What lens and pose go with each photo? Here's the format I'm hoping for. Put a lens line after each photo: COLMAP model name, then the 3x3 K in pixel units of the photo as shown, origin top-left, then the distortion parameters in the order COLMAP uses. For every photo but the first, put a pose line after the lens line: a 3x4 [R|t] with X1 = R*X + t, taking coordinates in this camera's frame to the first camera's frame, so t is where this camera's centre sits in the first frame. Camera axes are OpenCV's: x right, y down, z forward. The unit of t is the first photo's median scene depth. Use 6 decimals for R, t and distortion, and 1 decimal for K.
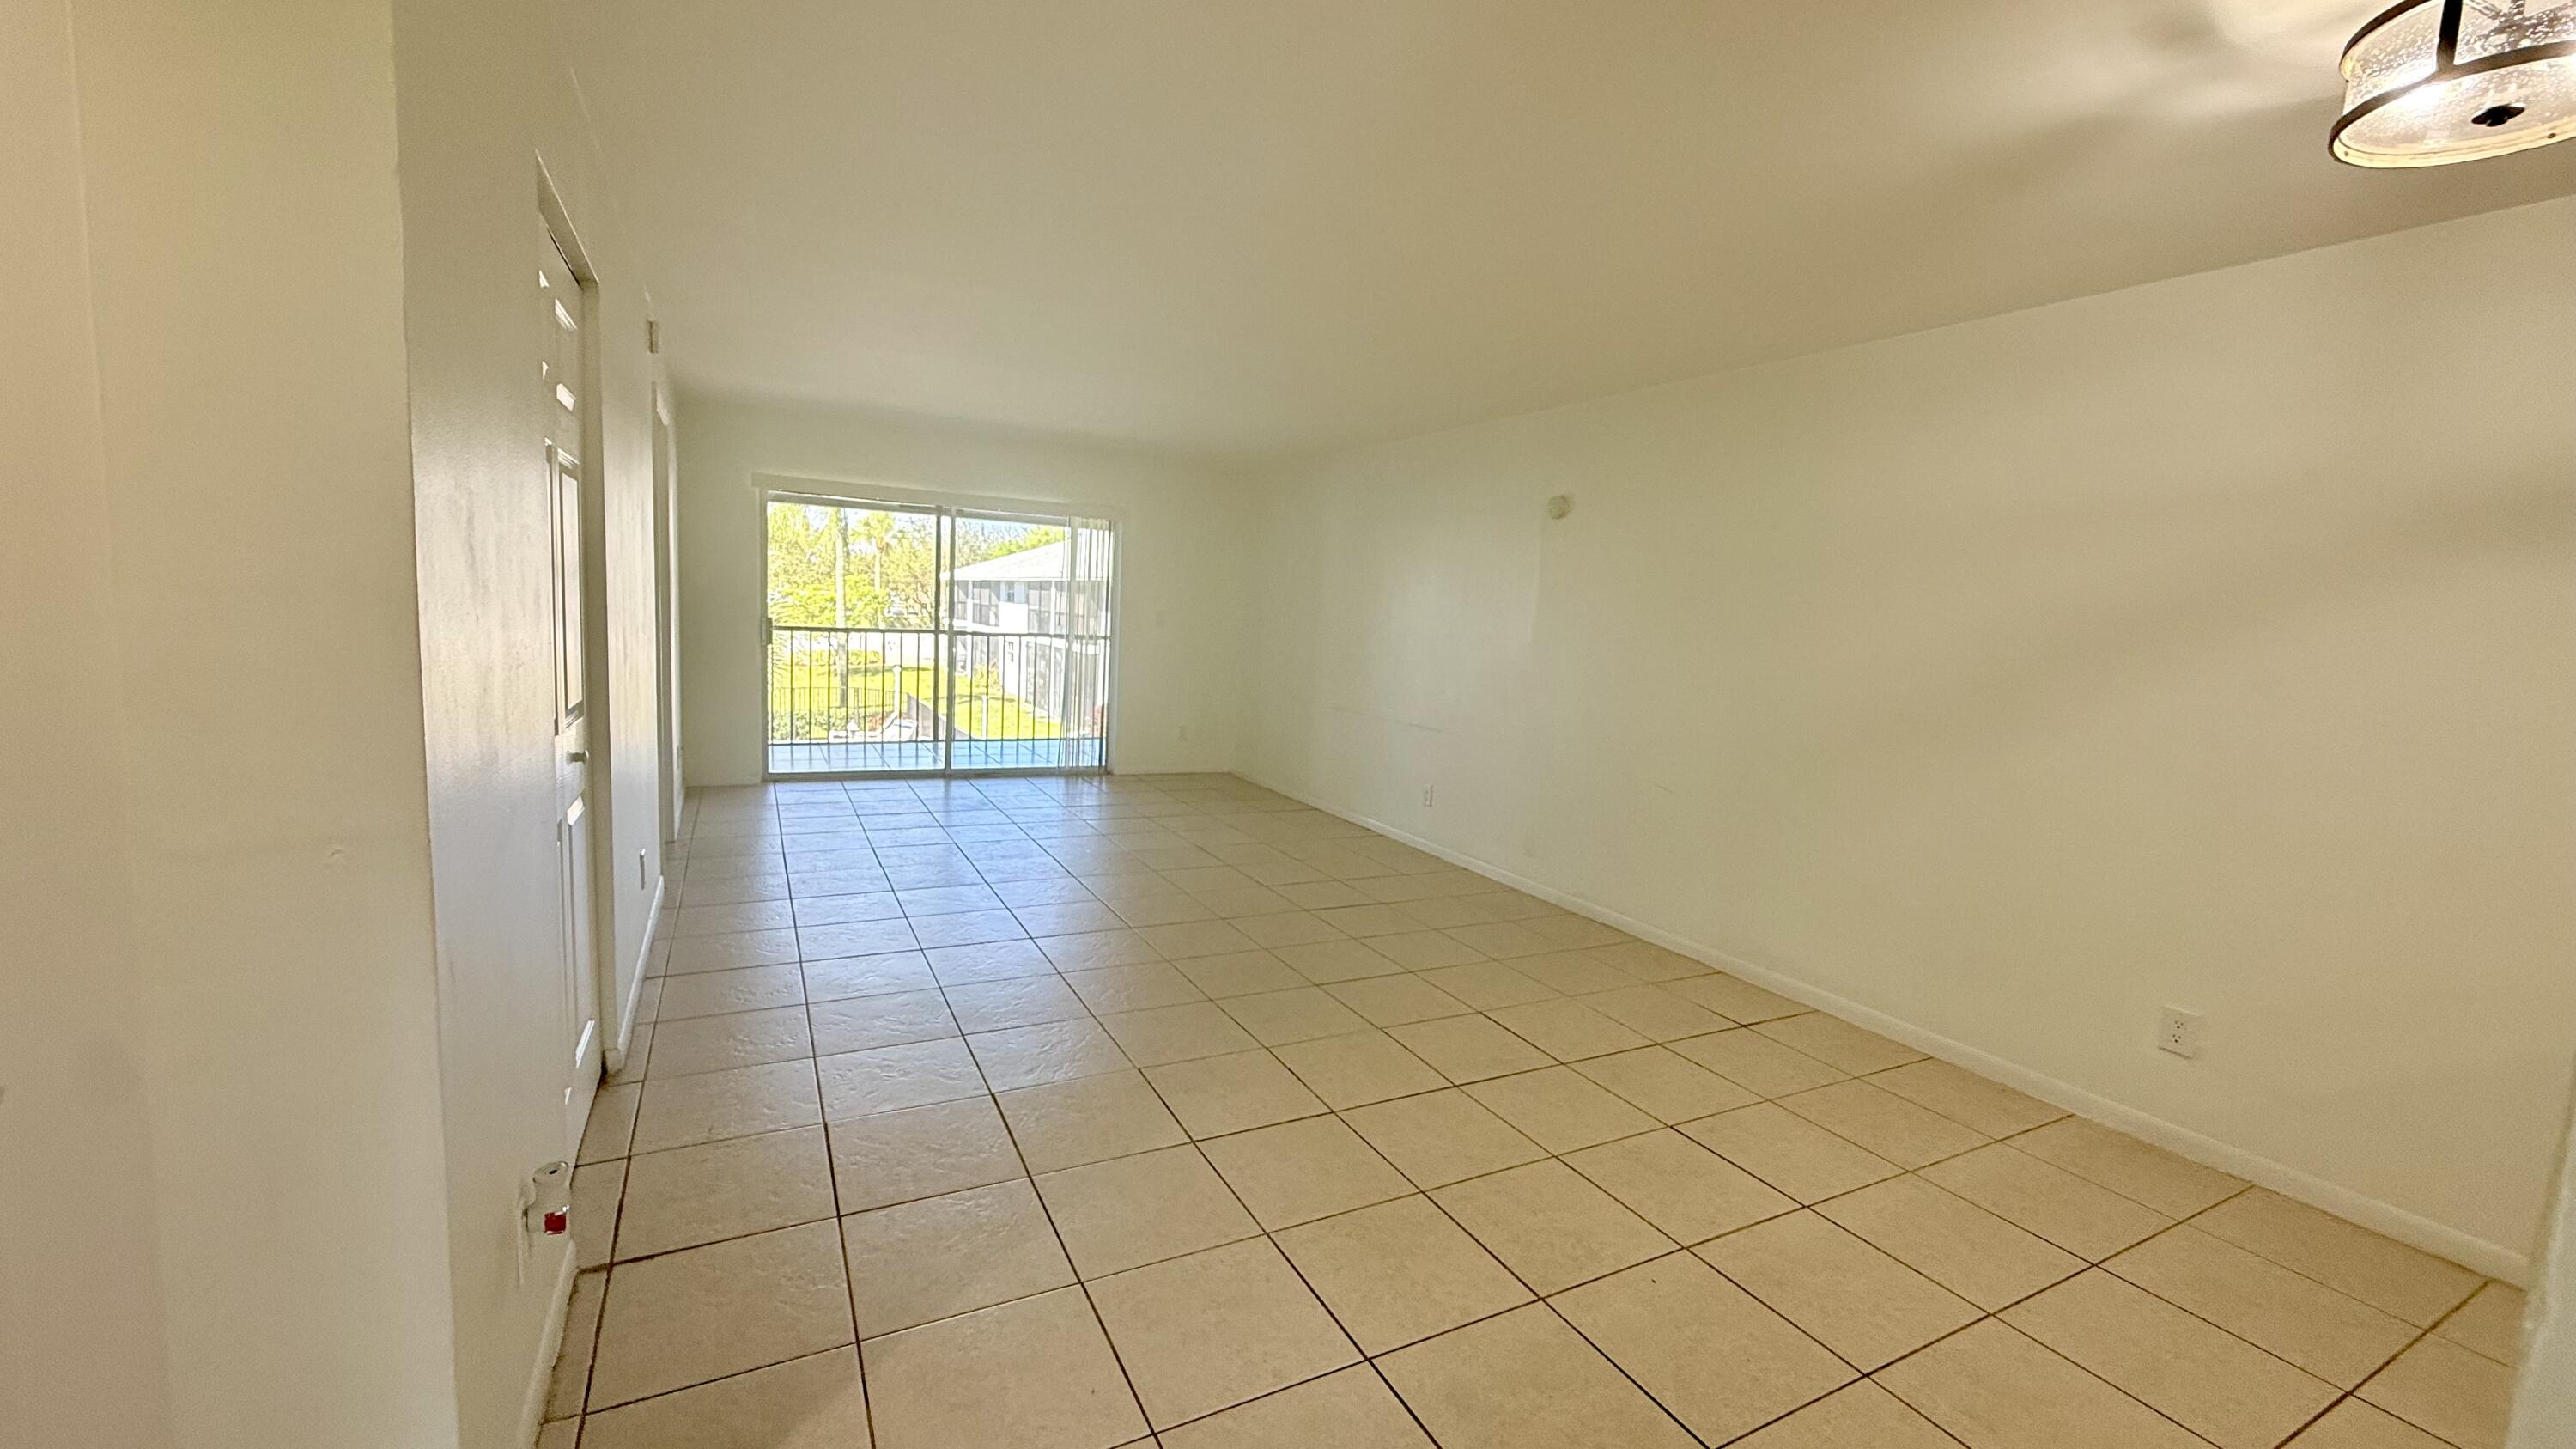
lens RADIAL K [[1025.1, 0, 1288.0], [0, 1025.1, 724.5], [0, 0, 1]] dist [0.001850, 0.000062]
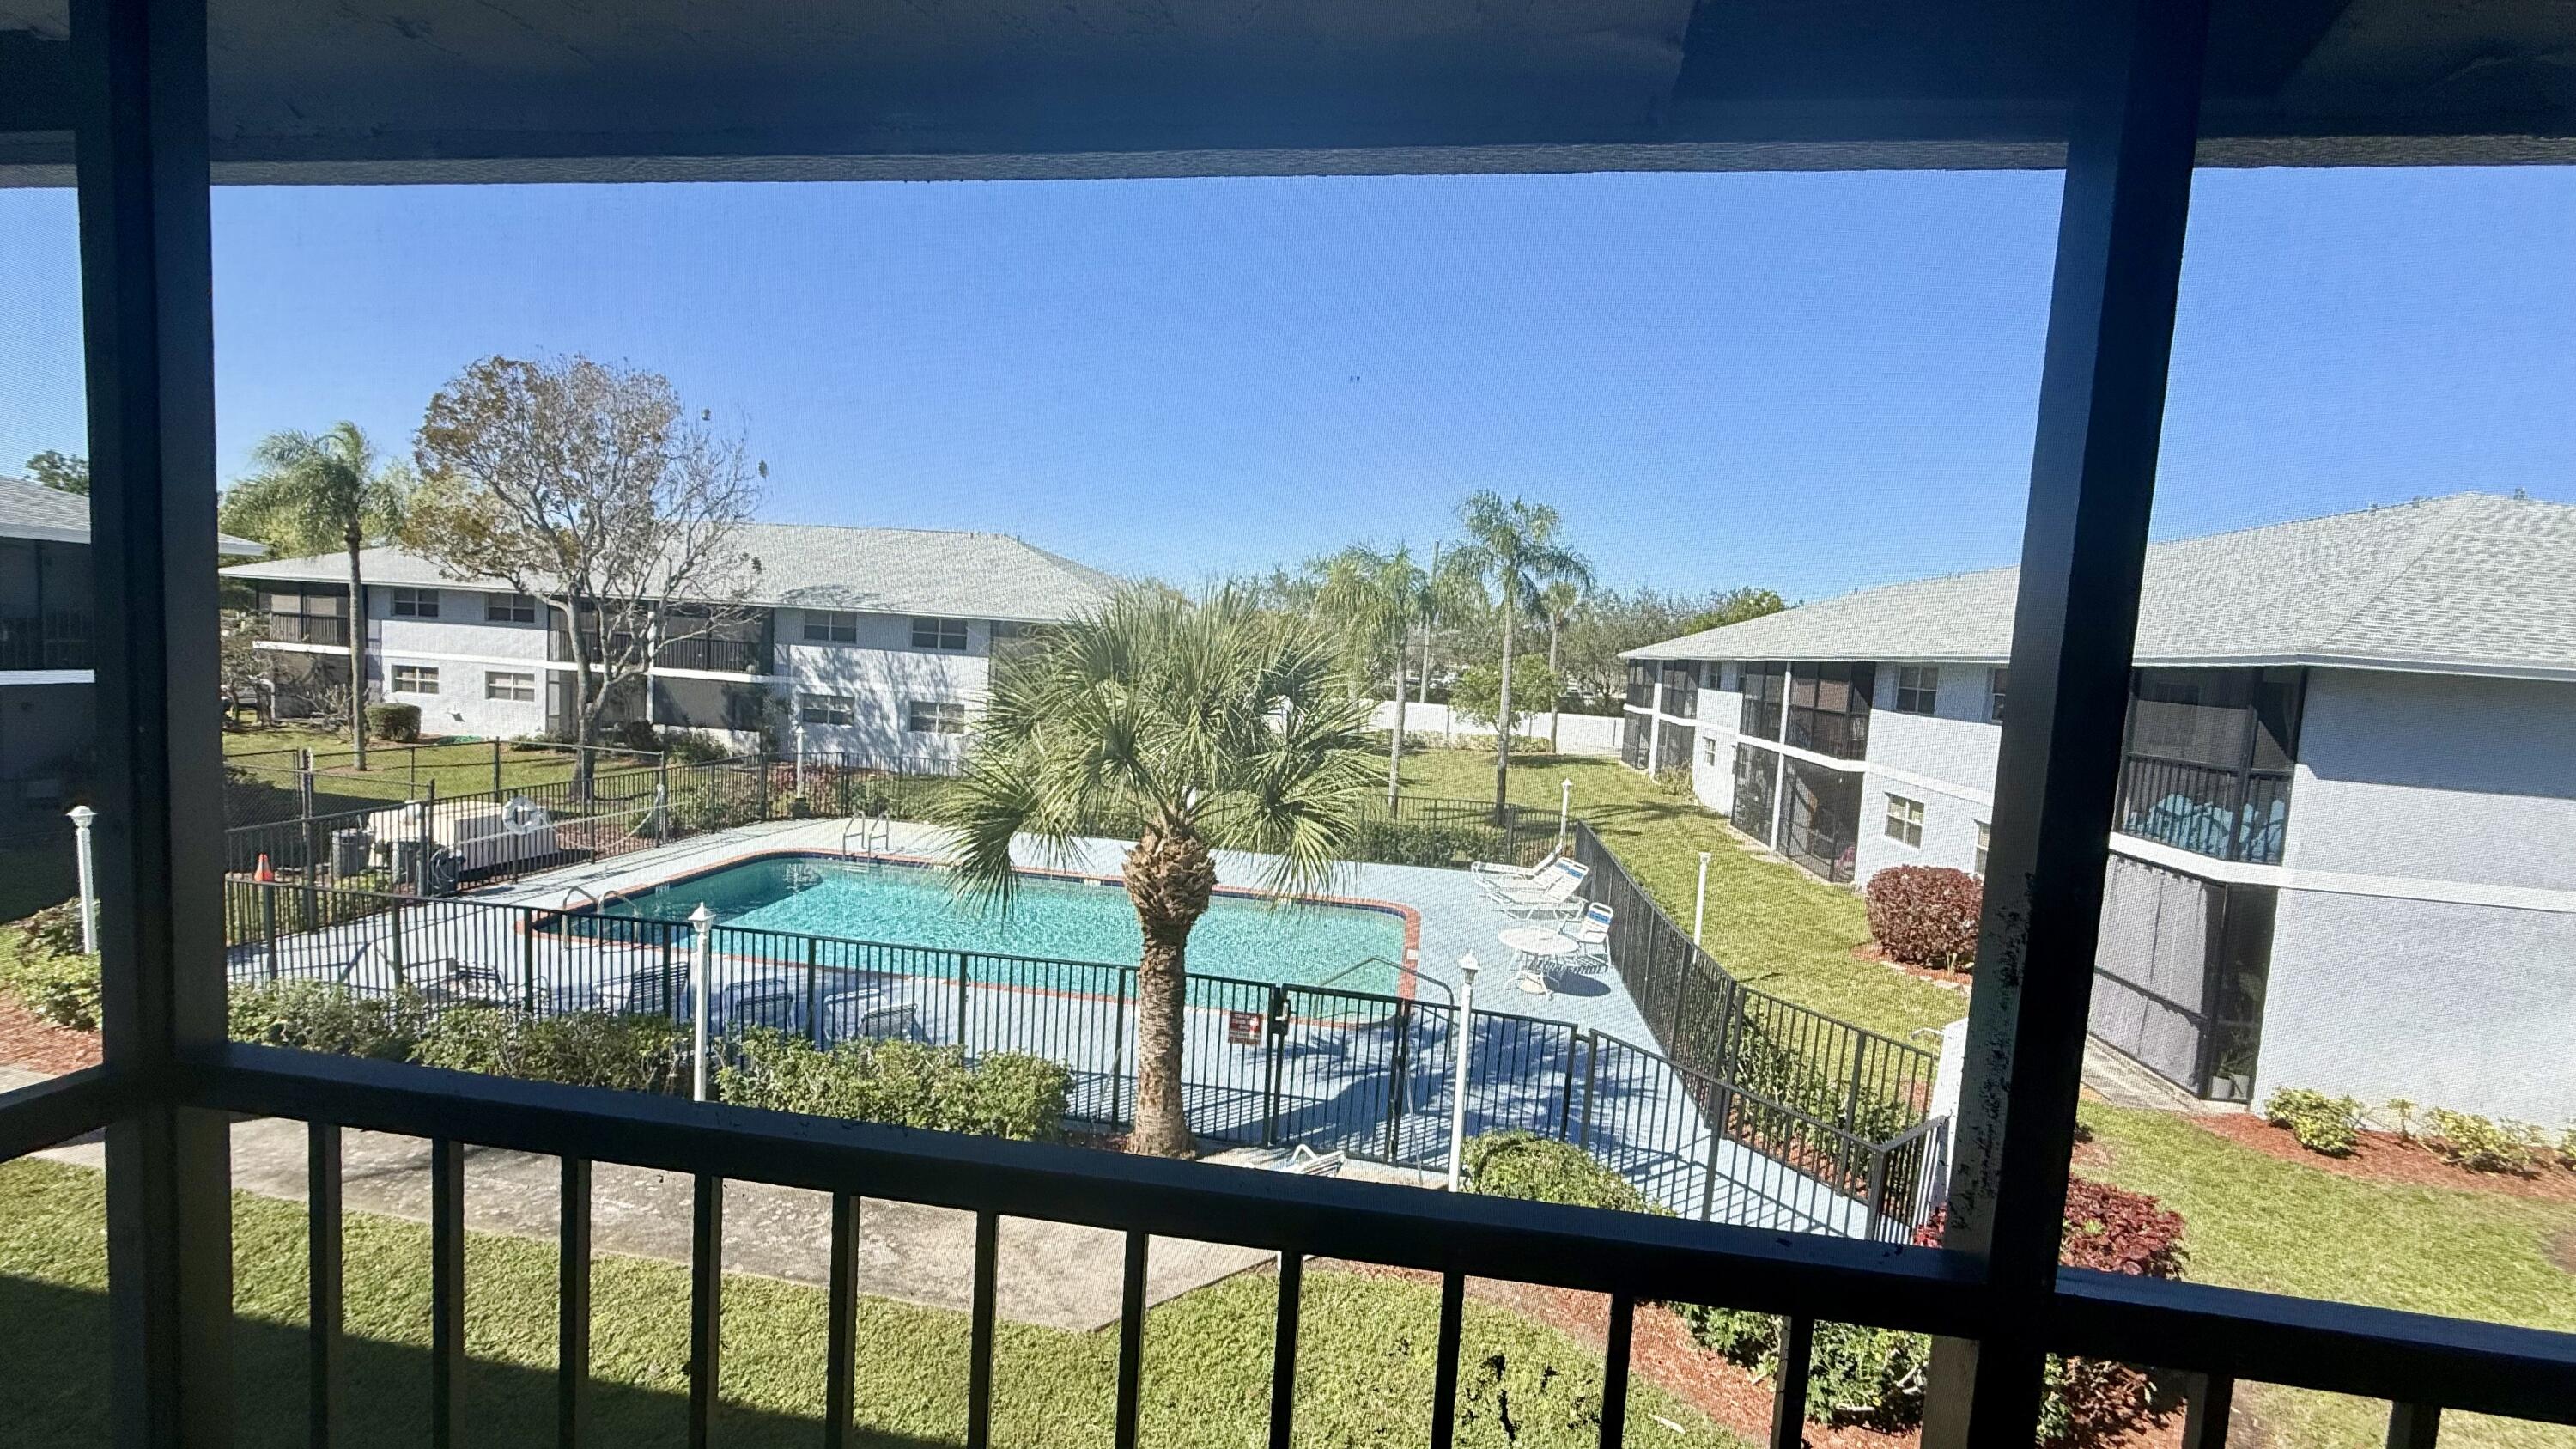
lens RADIAL K [[1025.1, 0, 1288.0], [0, 1025.1, 724.5], [0, 0, 1]] dist [0.001850, 0.000062]
pose [[0.806290, 0.038259, -0.590282, -0.455050], [-0.083380, 0.995294, -0.049382, -0.172299], [0.585614, 0.089034, 0.805685, 1.203965]]
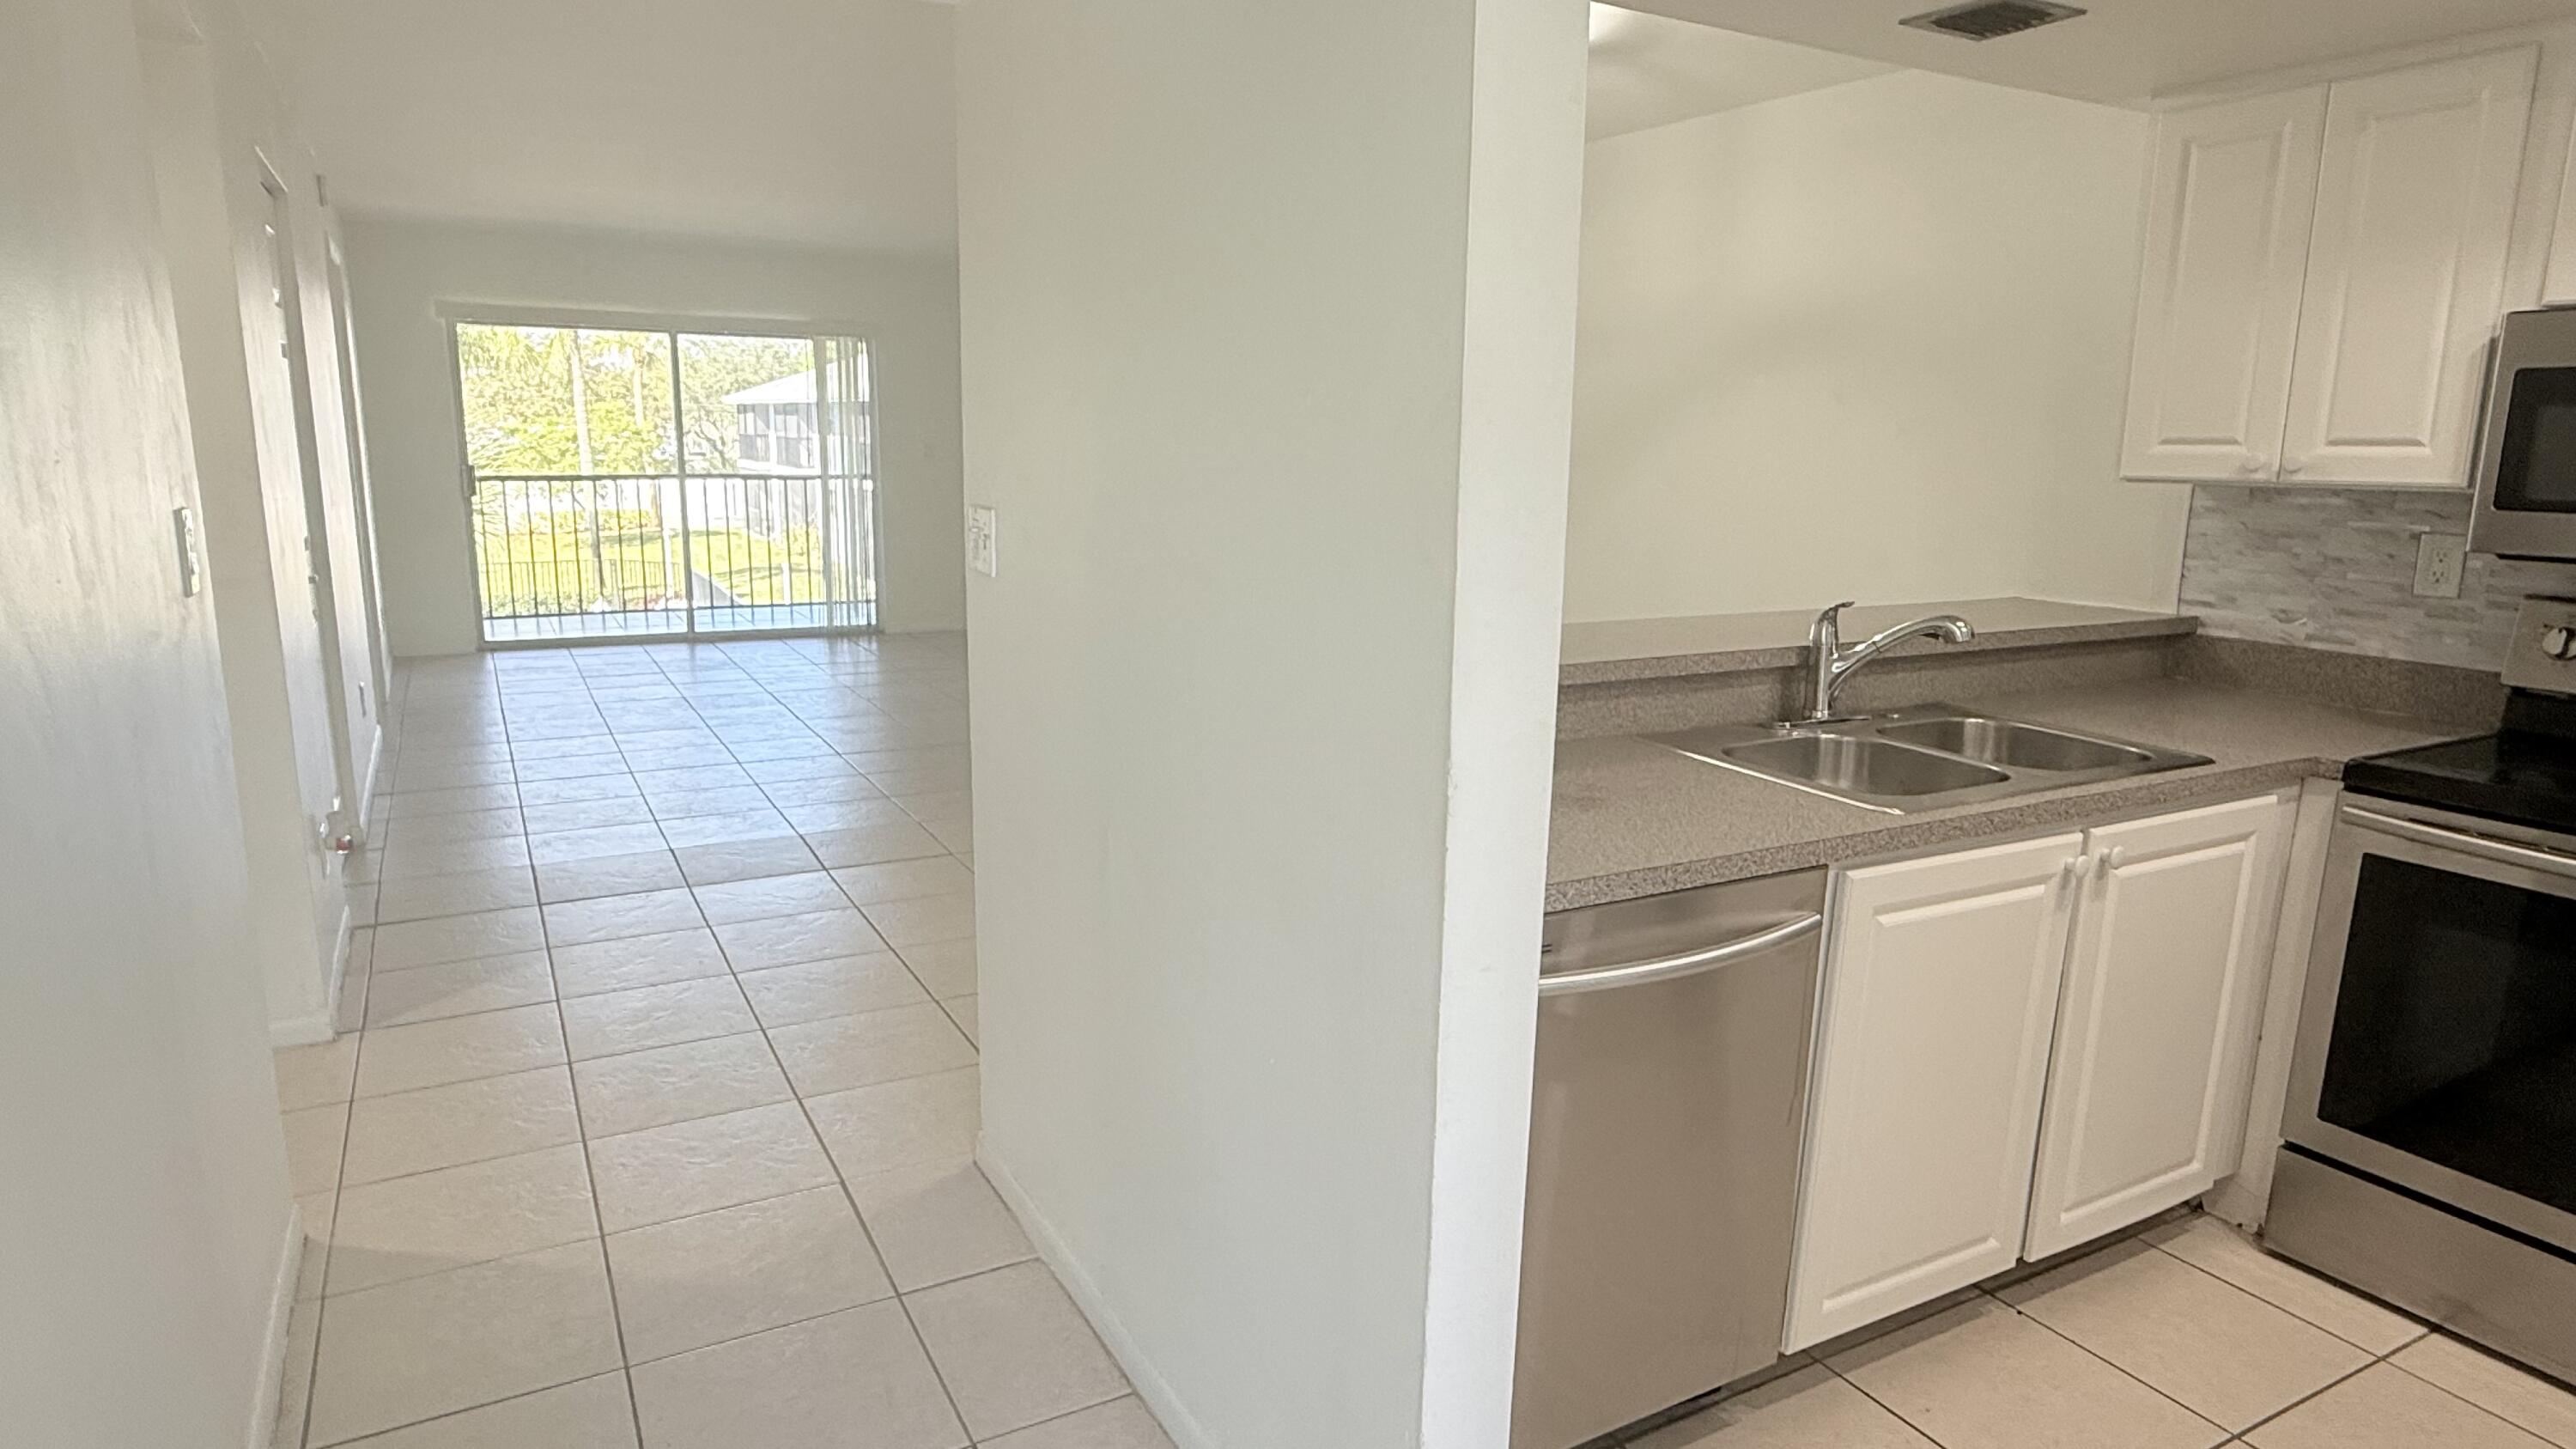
lens RADIAL K [[1477.2, 0, 1288.0], [0, 1477.2, 724.5], [0, 0, 1]] dist [0.011272, 0.000065]
pose [[0.999159, -0.038132, 0.015095, 0.160951], [0.036693, 0.995595, 0.086275, 0.031518], [-0.018319, -0.085648, 0.996157, -0.288725]]
